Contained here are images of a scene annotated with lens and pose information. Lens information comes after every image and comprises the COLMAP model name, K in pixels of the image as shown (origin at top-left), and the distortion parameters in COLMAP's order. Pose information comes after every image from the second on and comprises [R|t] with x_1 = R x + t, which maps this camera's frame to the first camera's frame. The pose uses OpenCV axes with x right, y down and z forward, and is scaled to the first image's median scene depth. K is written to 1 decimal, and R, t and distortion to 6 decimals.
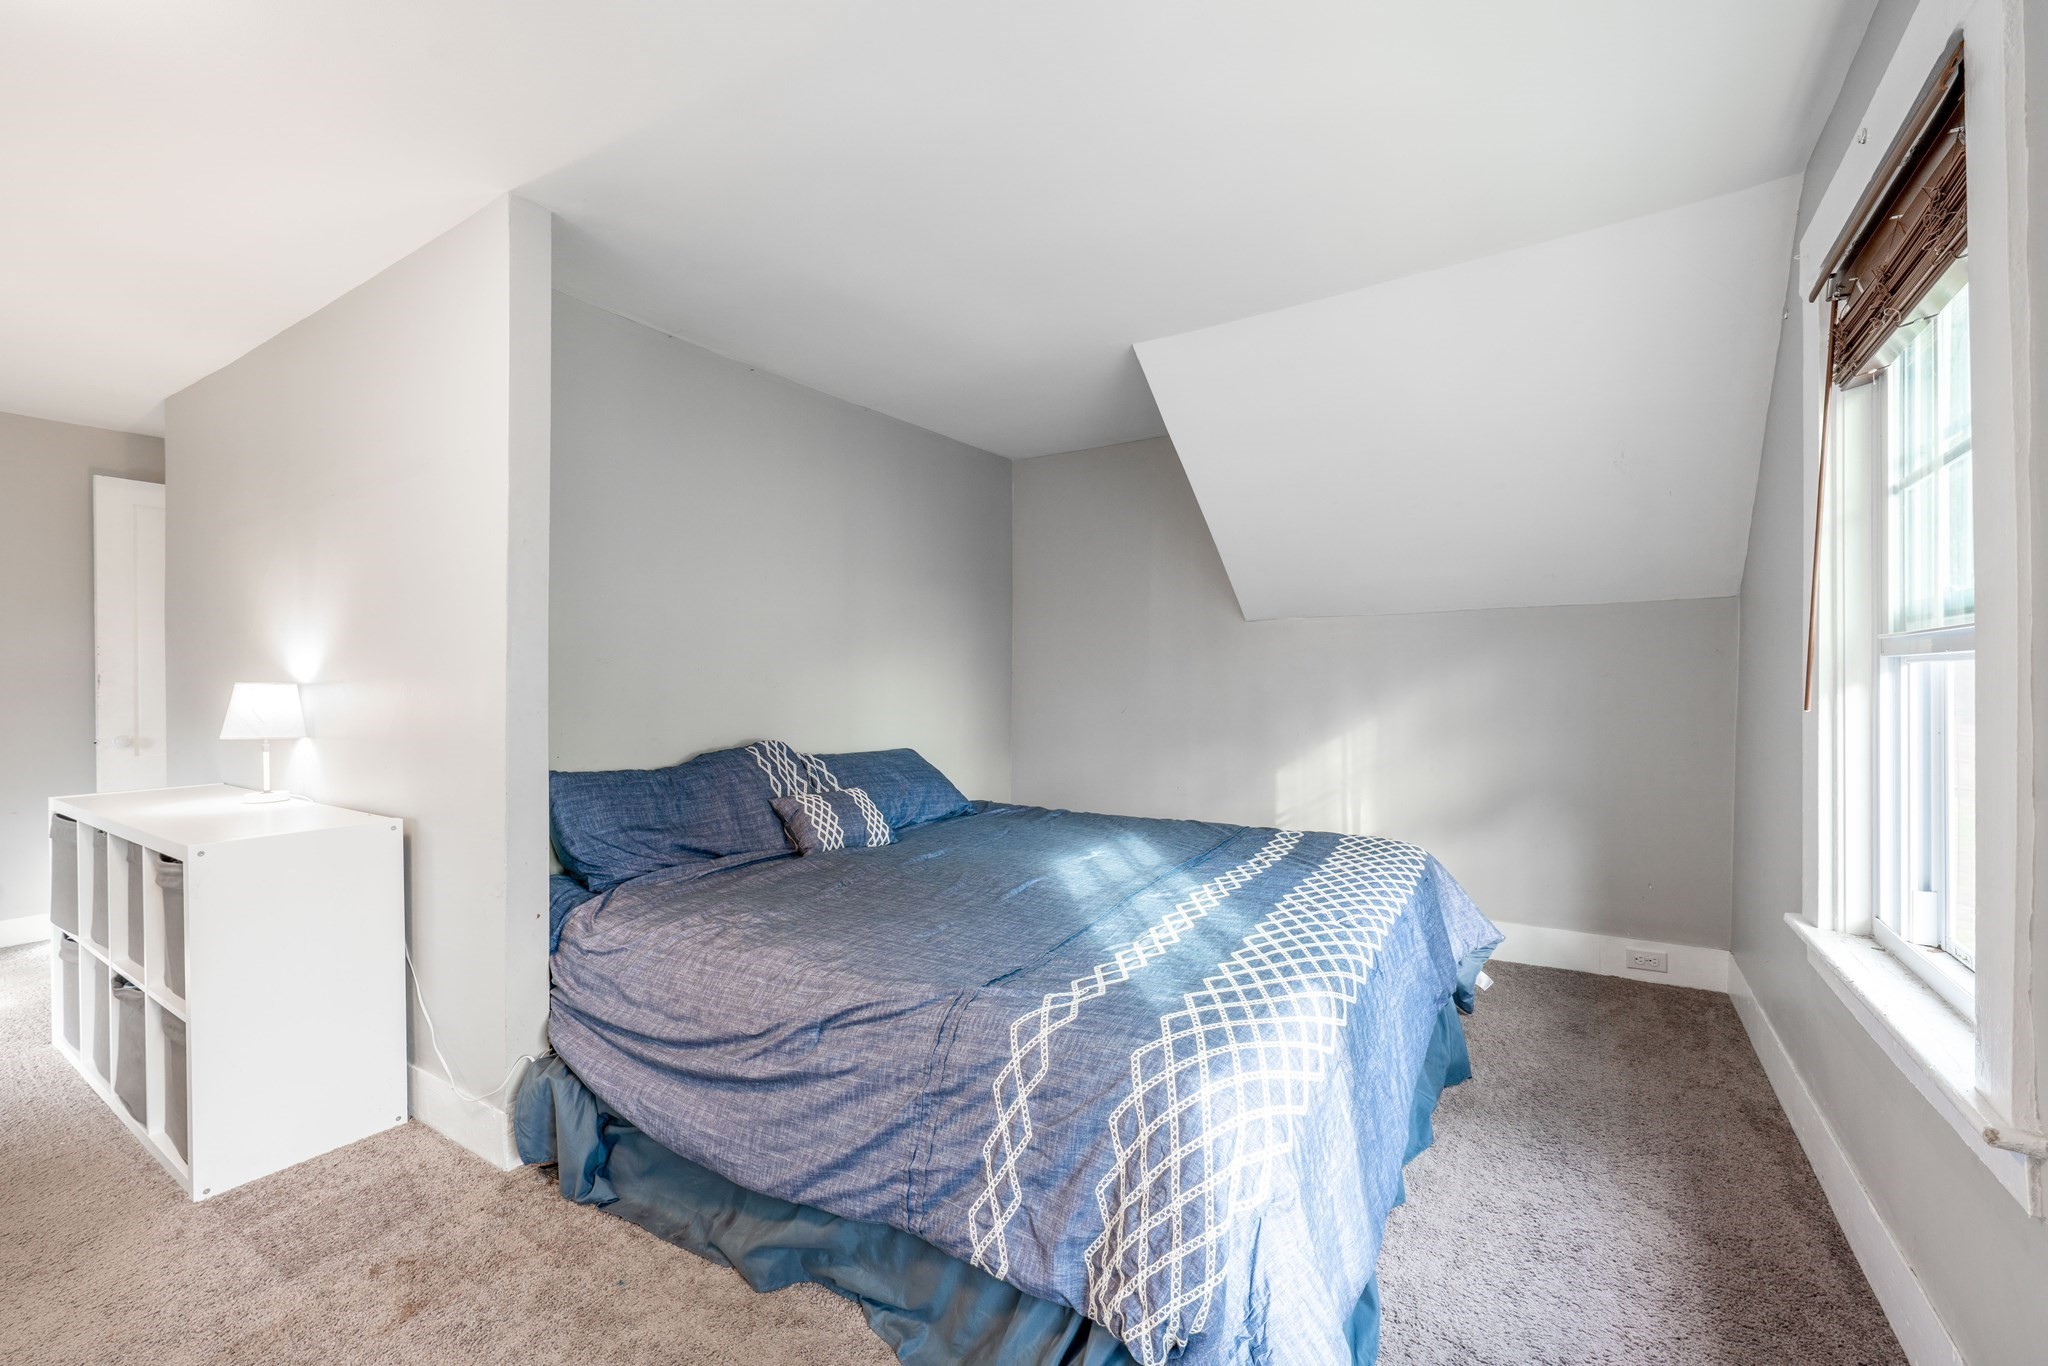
lens RADIAL K [[850.1, 0, 1037.4], [0, 850.1, 680.0], [0, 0, 1]] dist [0.002228, -0.000260]
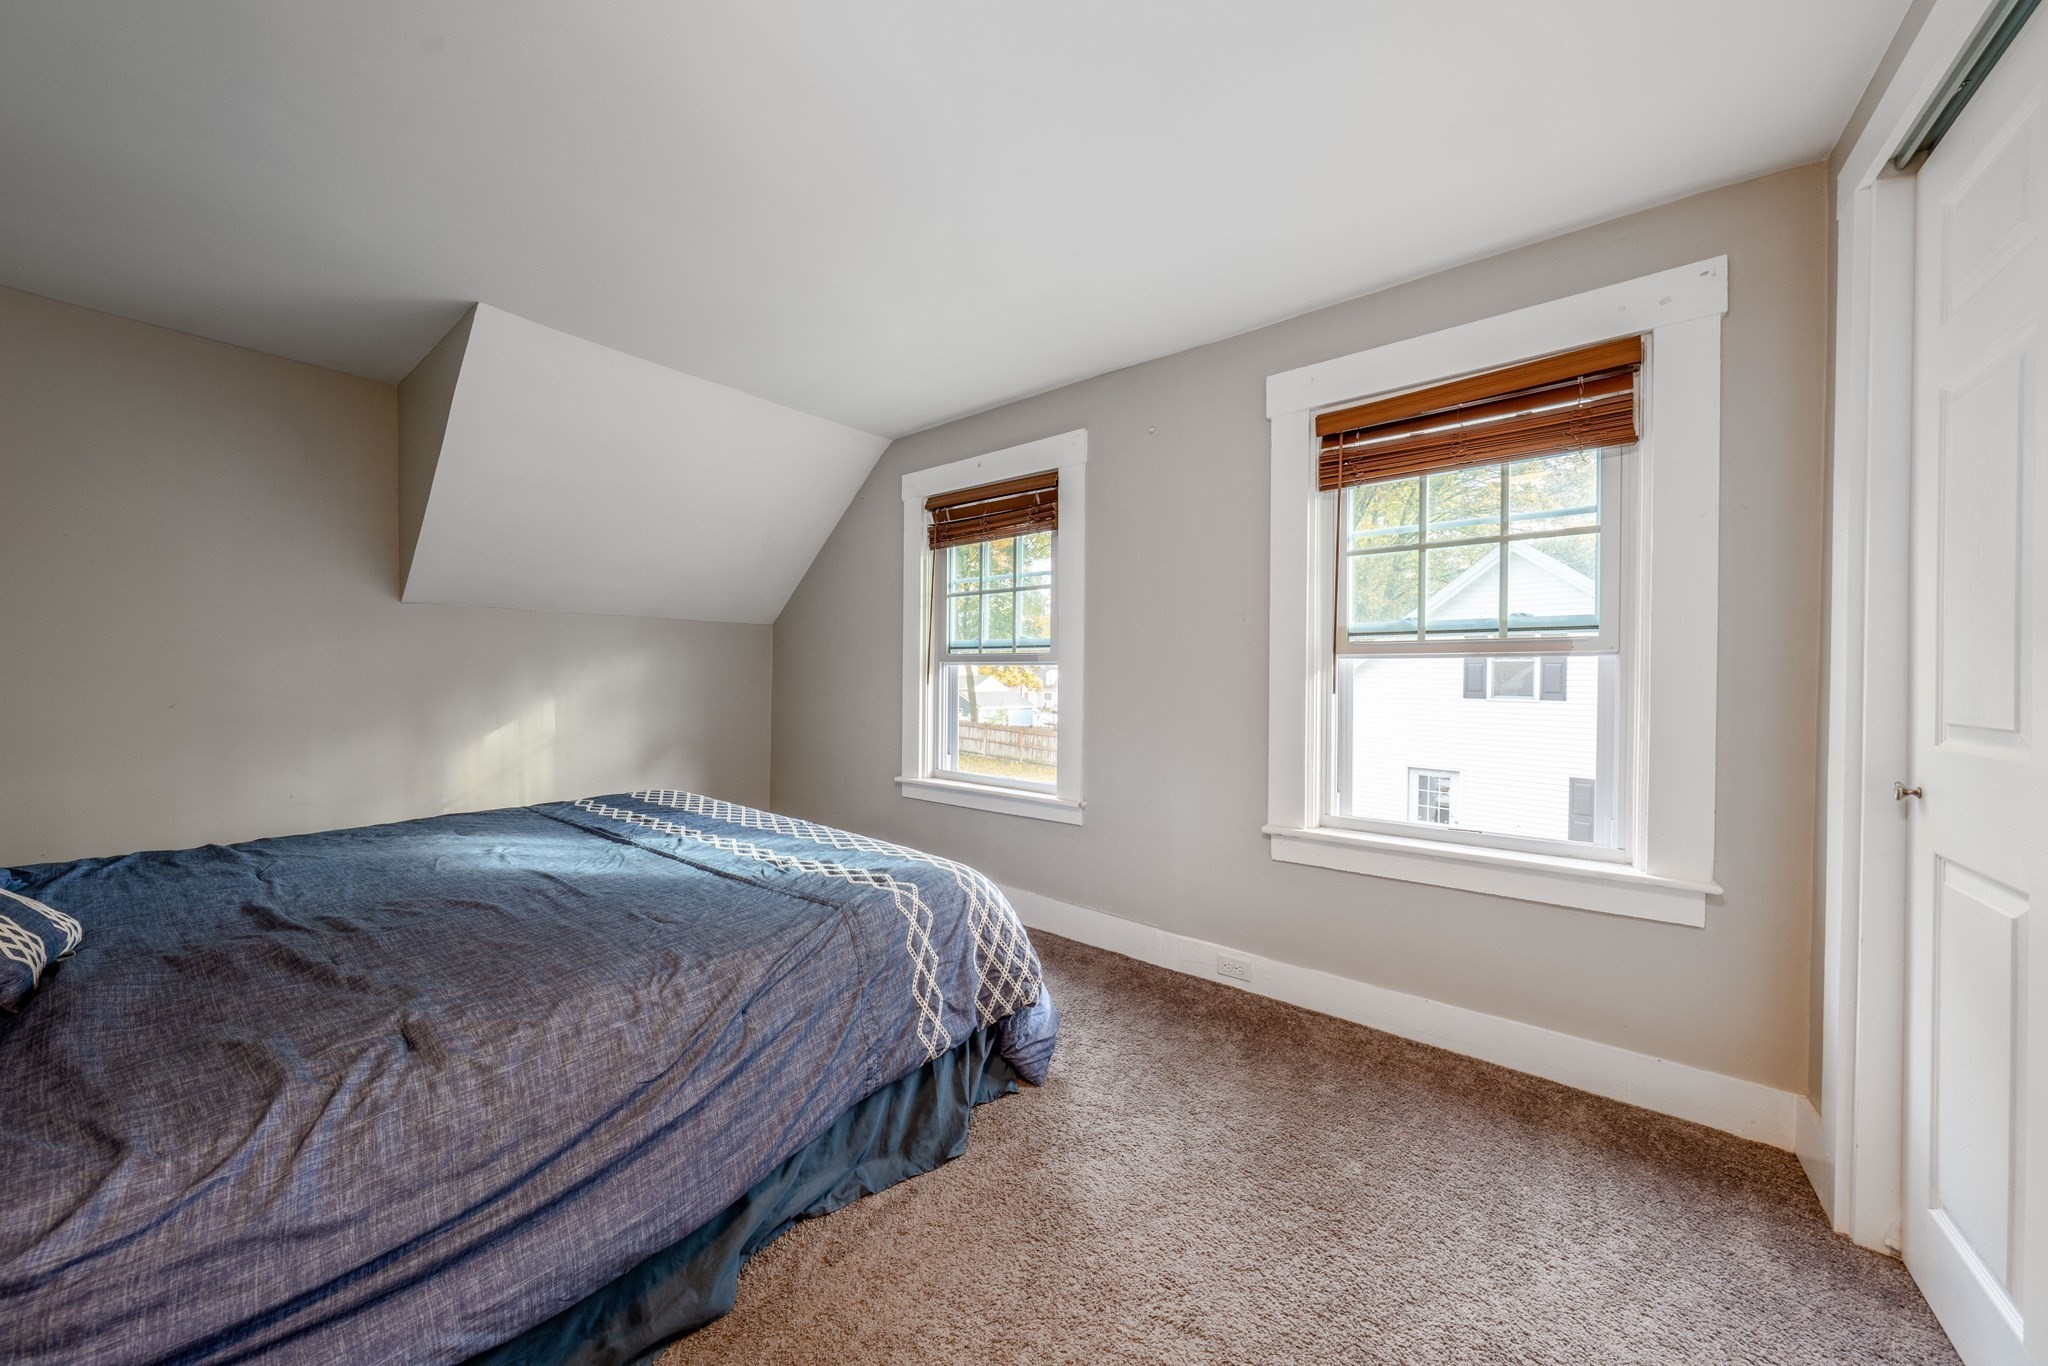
lens RADIAL K [[684.6, 0, 1031.6], [0, 684.6, 678.9], [0, 0, 1]] dist [-0.005532, 0.001324]
pose [[0.097339, -0.003438, 0.995245, -0.954401], [-0.009372, 0.999947, 0.004371, 0.012998], [-0.995207, -0.009753, 0.097301, 0.550055]]
